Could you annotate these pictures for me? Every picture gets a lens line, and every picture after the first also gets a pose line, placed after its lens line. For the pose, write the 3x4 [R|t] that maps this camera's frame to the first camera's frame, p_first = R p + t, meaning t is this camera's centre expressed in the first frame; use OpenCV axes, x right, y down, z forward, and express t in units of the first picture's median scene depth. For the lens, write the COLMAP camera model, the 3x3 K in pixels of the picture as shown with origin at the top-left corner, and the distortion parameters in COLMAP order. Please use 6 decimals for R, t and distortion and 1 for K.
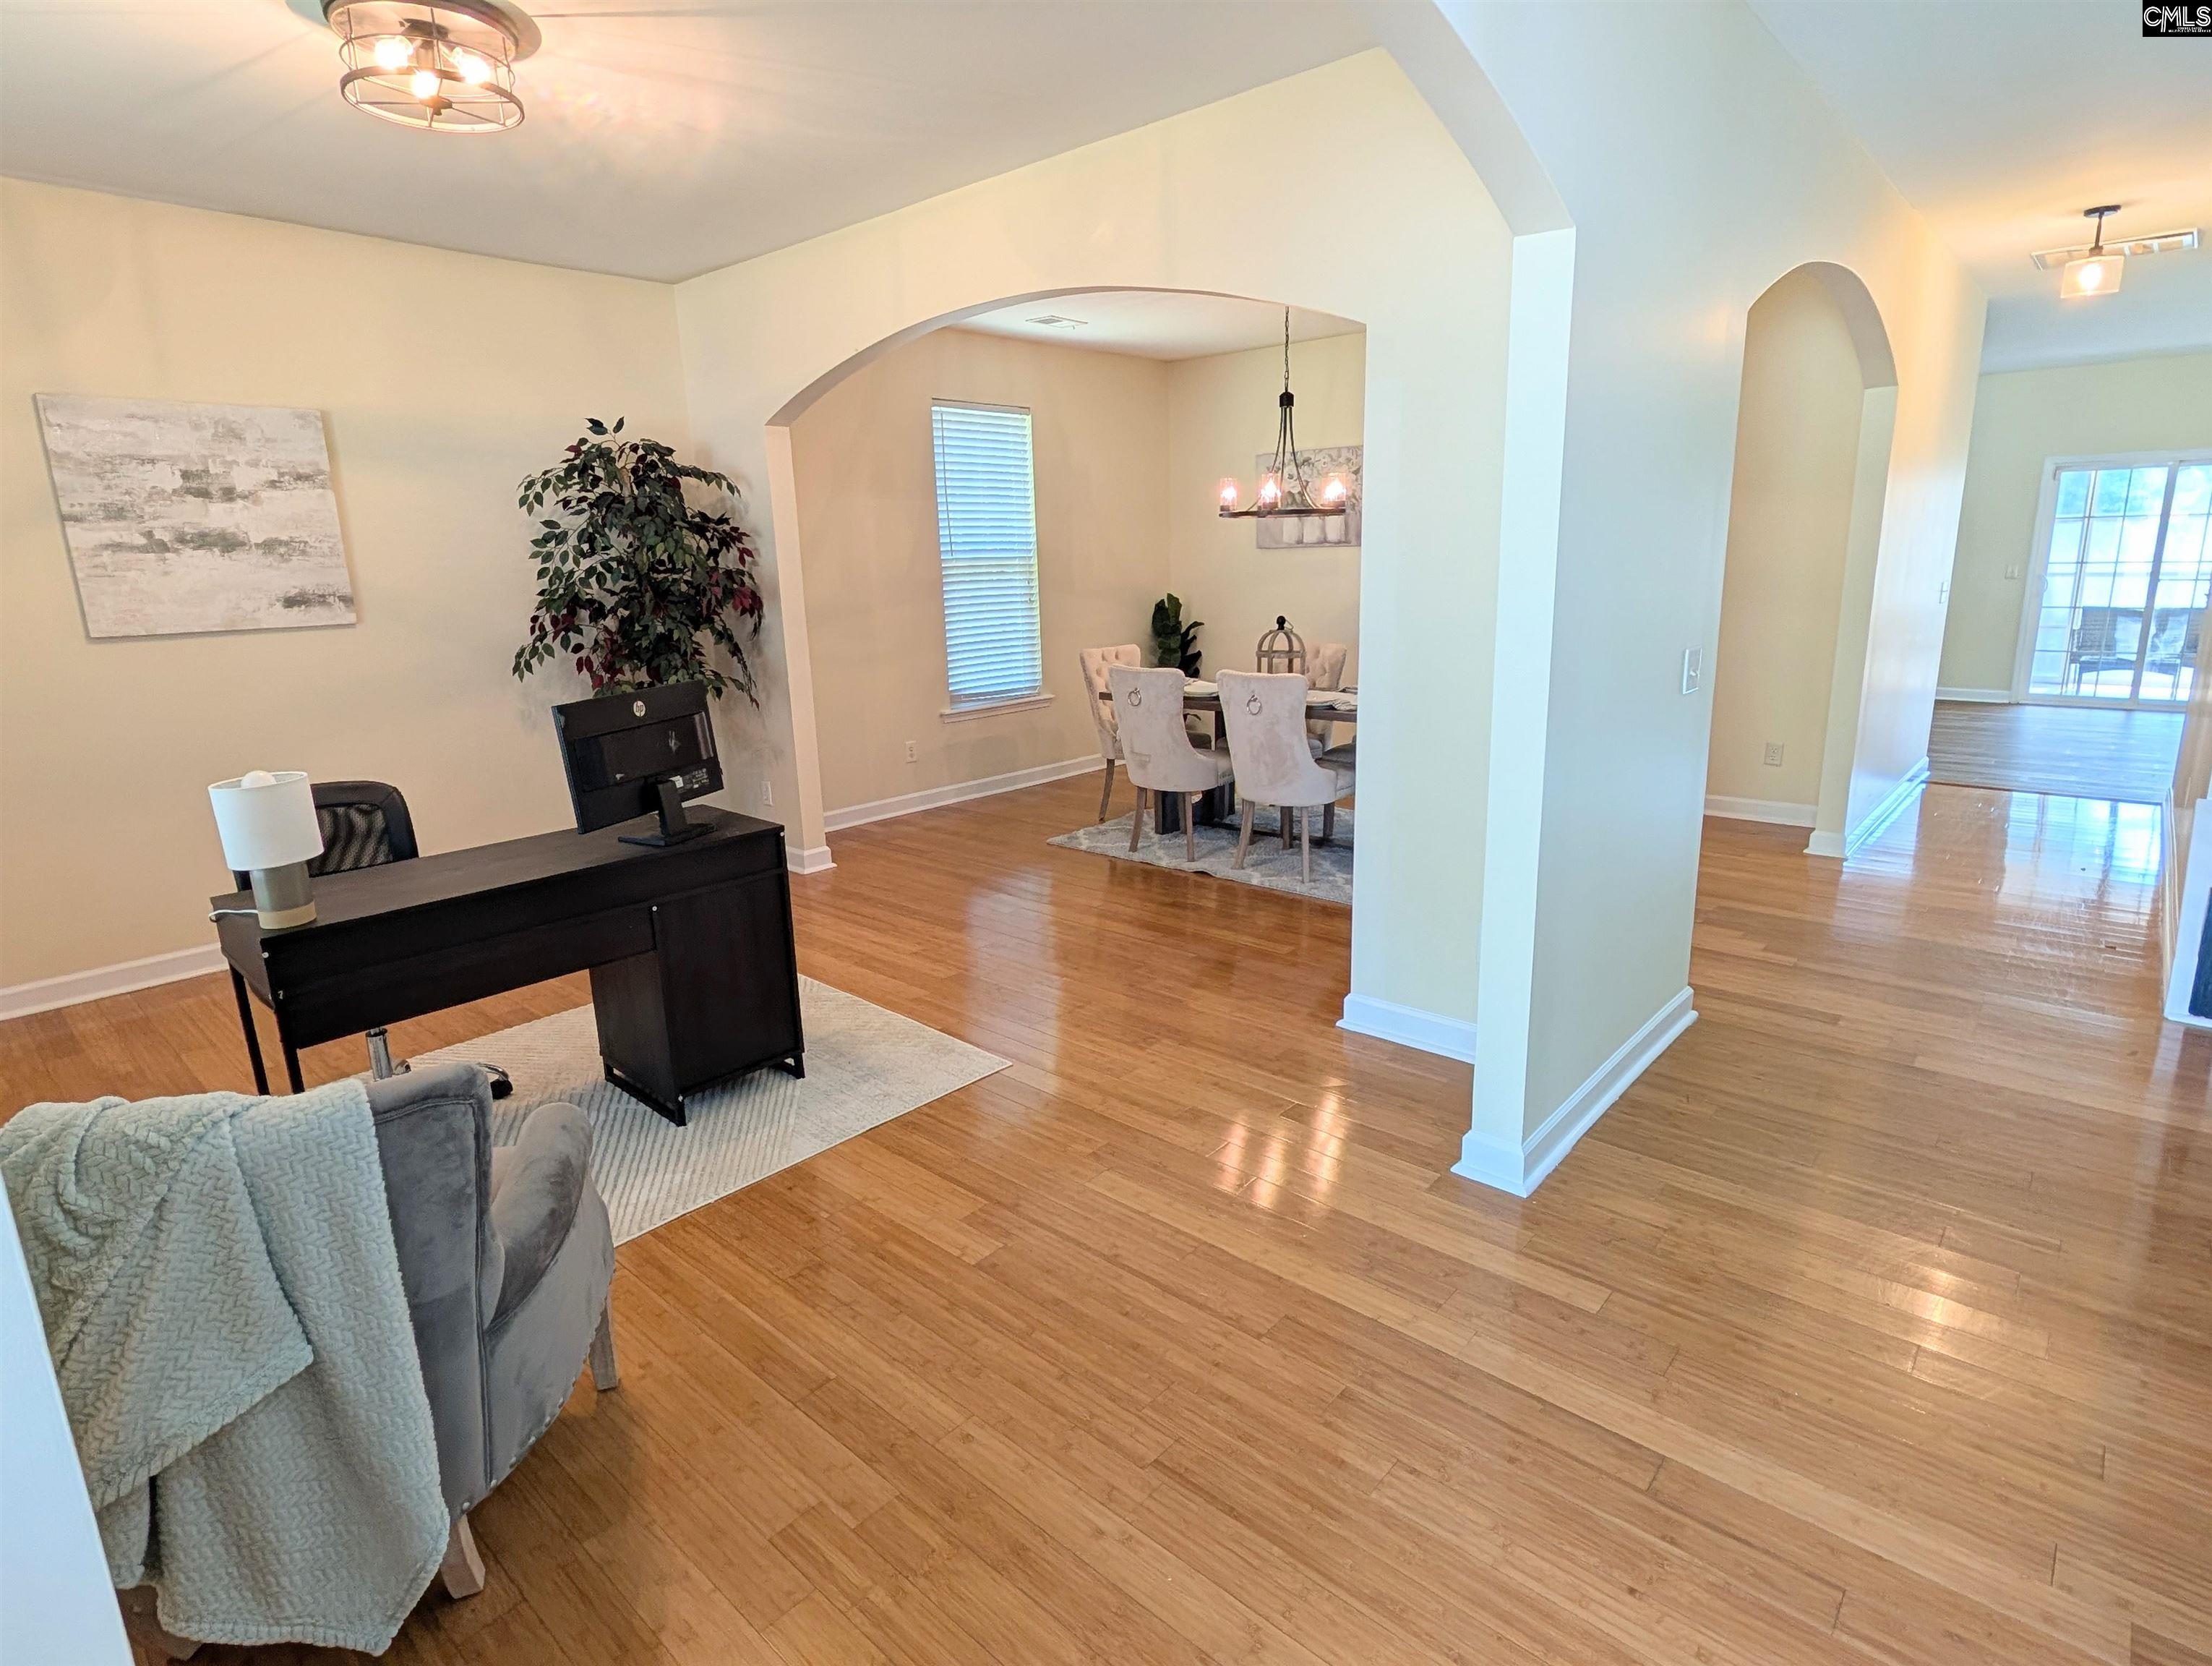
lens RADIAL K [[1172.8, 0, 1138.3], [0, 1172.8, 819.4], [0, 0, 1]] dist [0.007917, 0.006834]
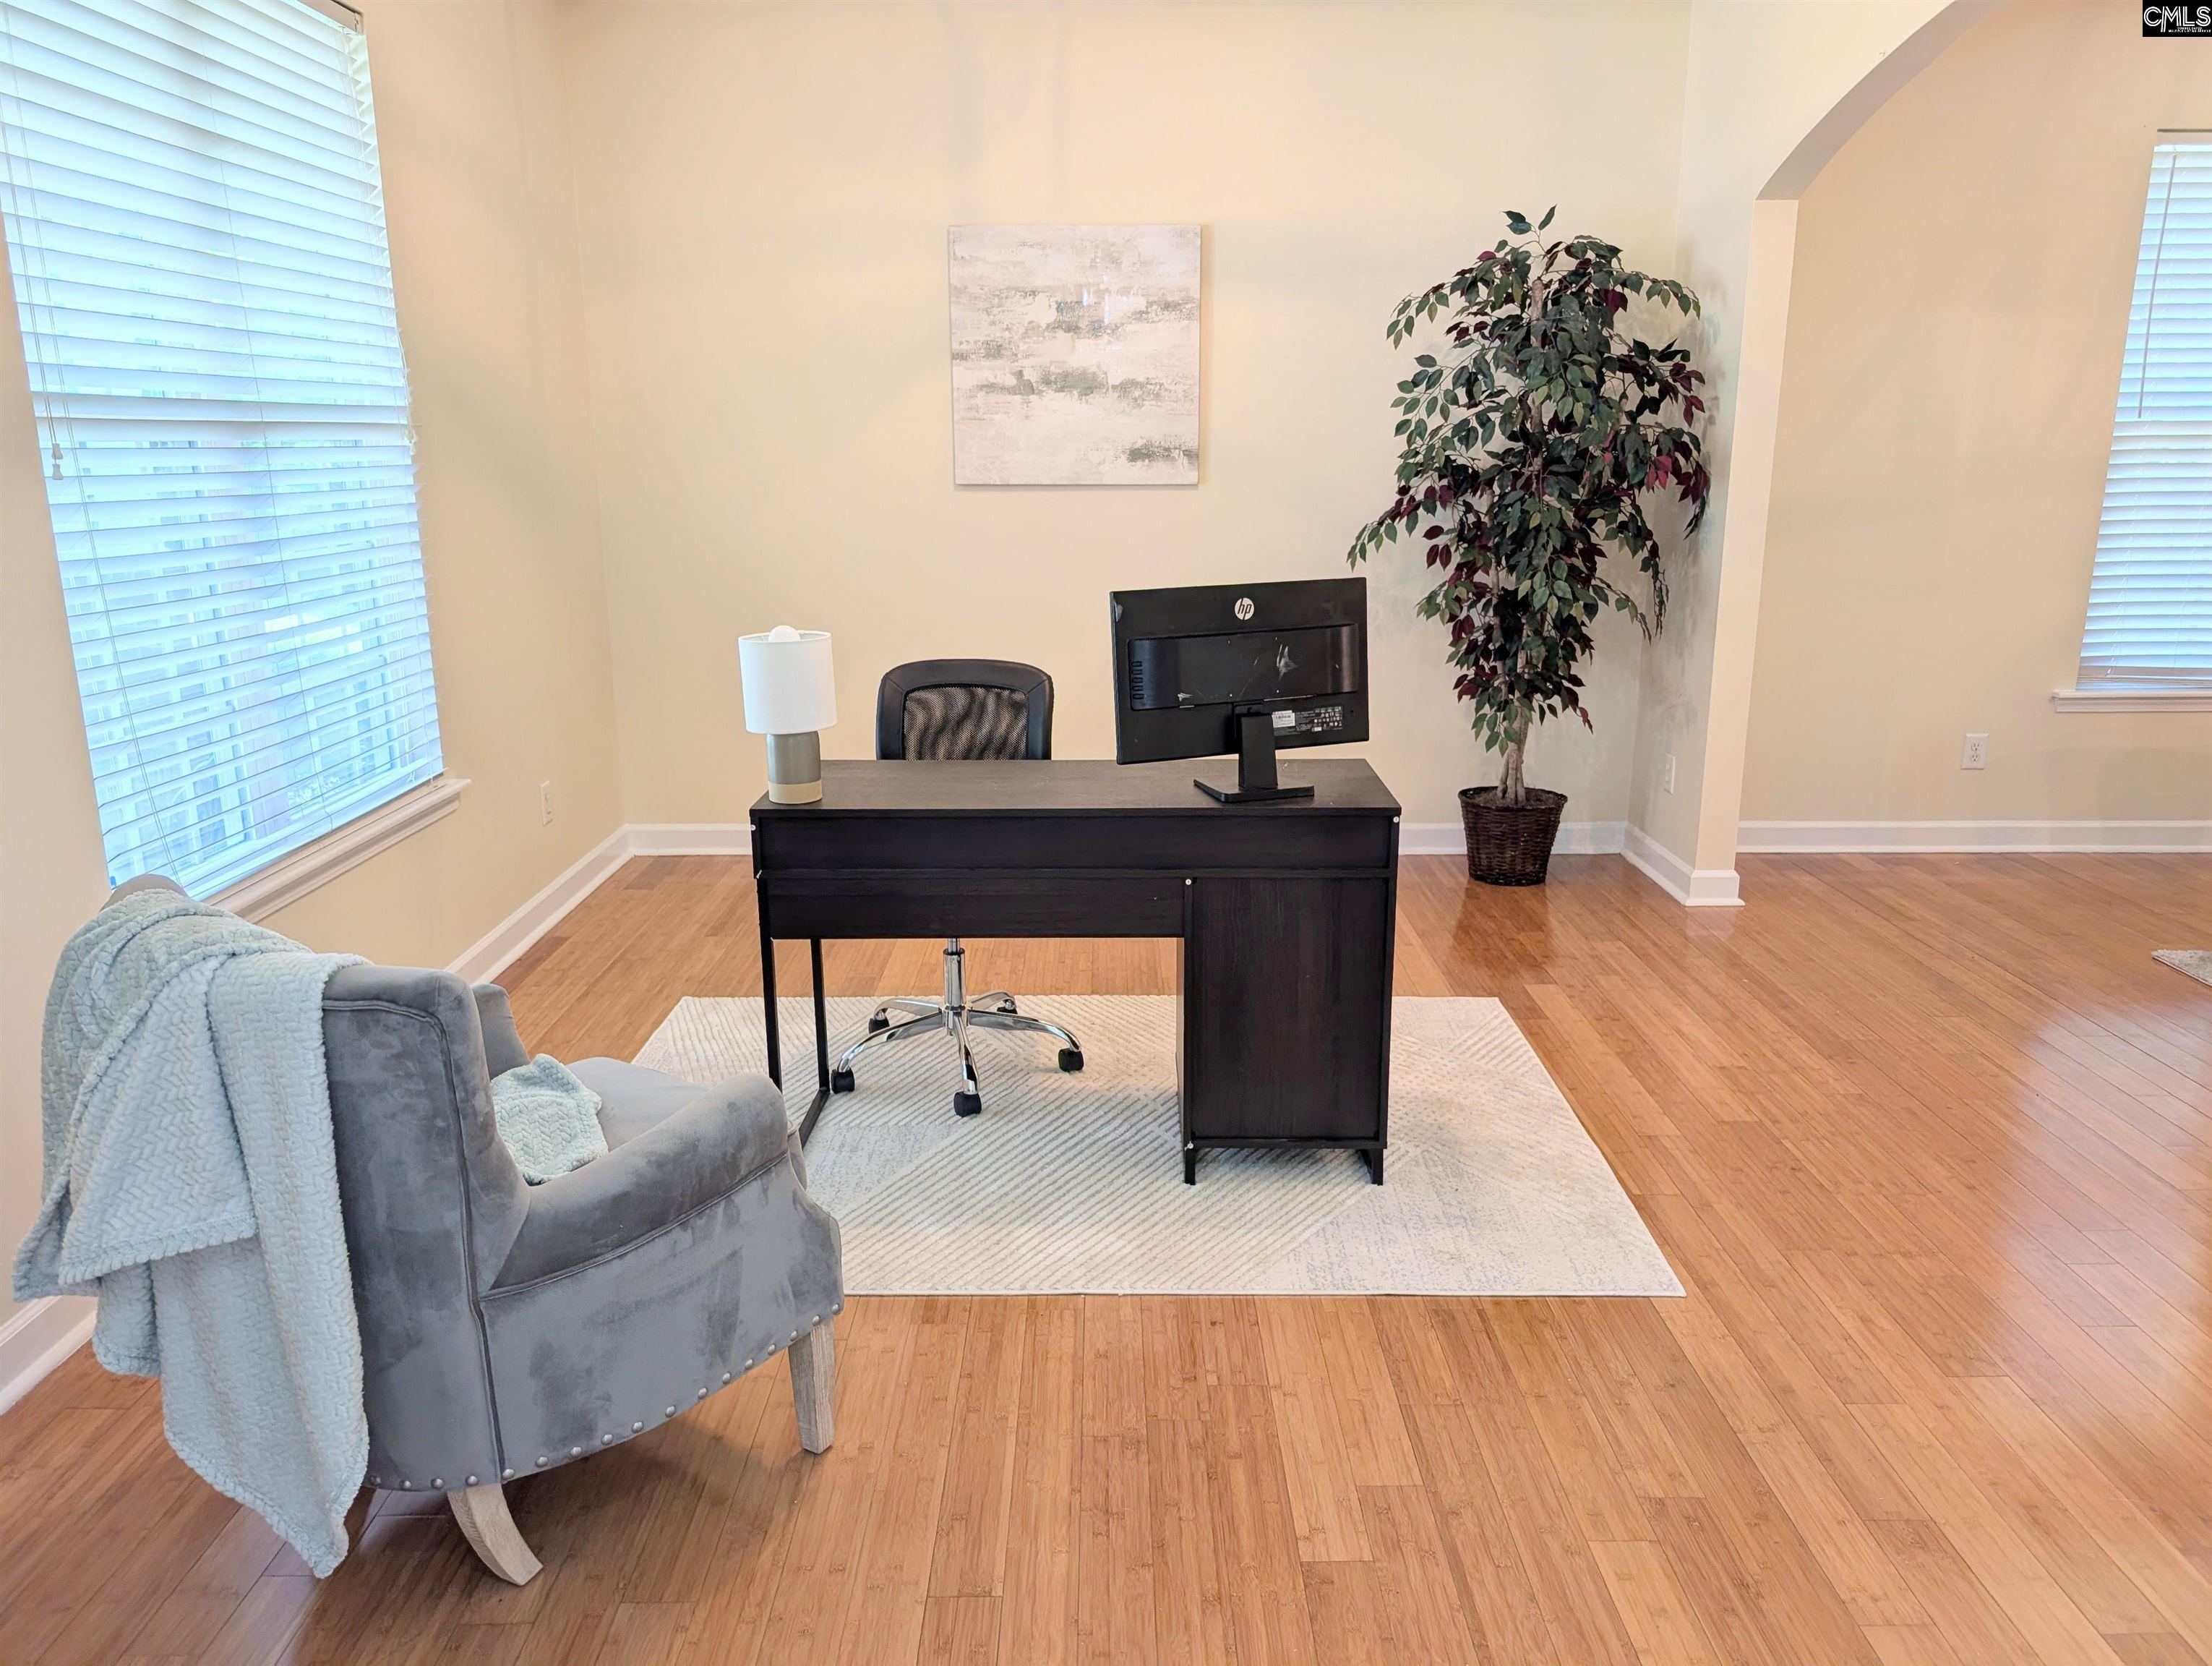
lens RADIAL K [[1631.1, 0, 1113.7], [0, 1631.1, 844.7], [0, 0, 1]] dist [0.033270, -0.009317]
pose [[0.662282, 0.206927, -0.720114, 0.198680], [-0.186189, 0.976411, 0.109338, -0.034440], [0.725752, 0.061665, 0.685187, 0.195496]]
